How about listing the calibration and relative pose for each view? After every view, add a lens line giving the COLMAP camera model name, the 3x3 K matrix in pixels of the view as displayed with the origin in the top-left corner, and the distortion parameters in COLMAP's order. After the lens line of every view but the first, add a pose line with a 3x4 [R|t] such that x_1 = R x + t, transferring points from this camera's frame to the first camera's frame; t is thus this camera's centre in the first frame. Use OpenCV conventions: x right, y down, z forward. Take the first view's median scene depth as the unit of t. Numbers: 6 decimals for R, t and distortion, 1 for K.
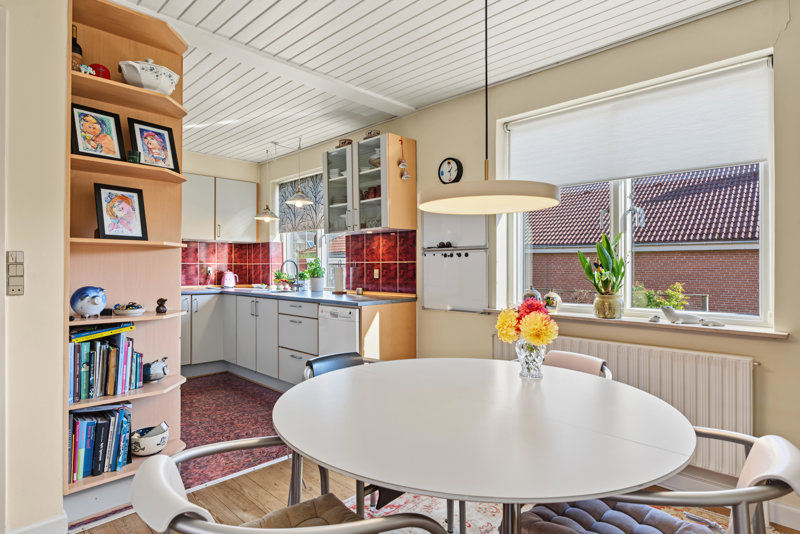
lens RADIAL K [[443.6, 0, 399.2], [0, 443.6, 264.9], [0, 0, 1]] dist [-0.004719, -0.001038]
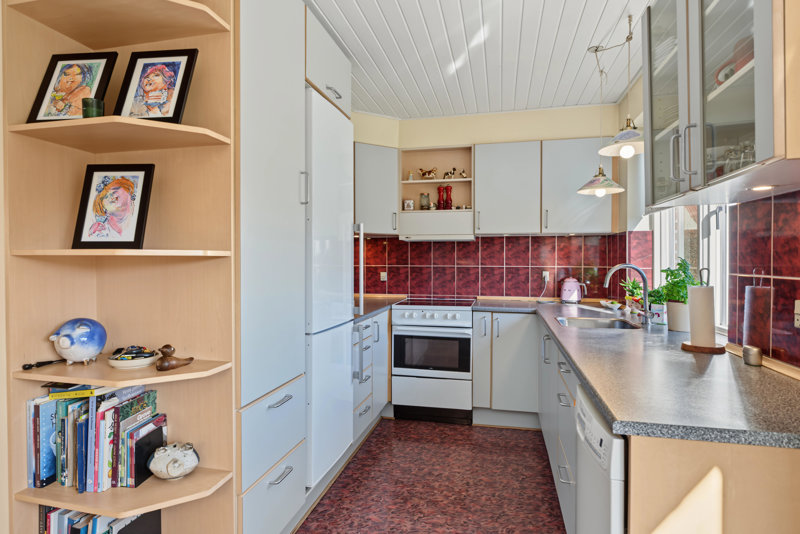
lens RADIAL K [[443.6, 0, 400.0], [0, 443.6, 269.1], [0, 0, 1]] dist [-0.004719, -0.001038]
pose [[0.516672, 0.018235, -0.855989, 0.124022], [0.004652, 0.999699, 0.024104, -0.038126], [0.856171, -0.016435, 0.516431, 0.973977]]
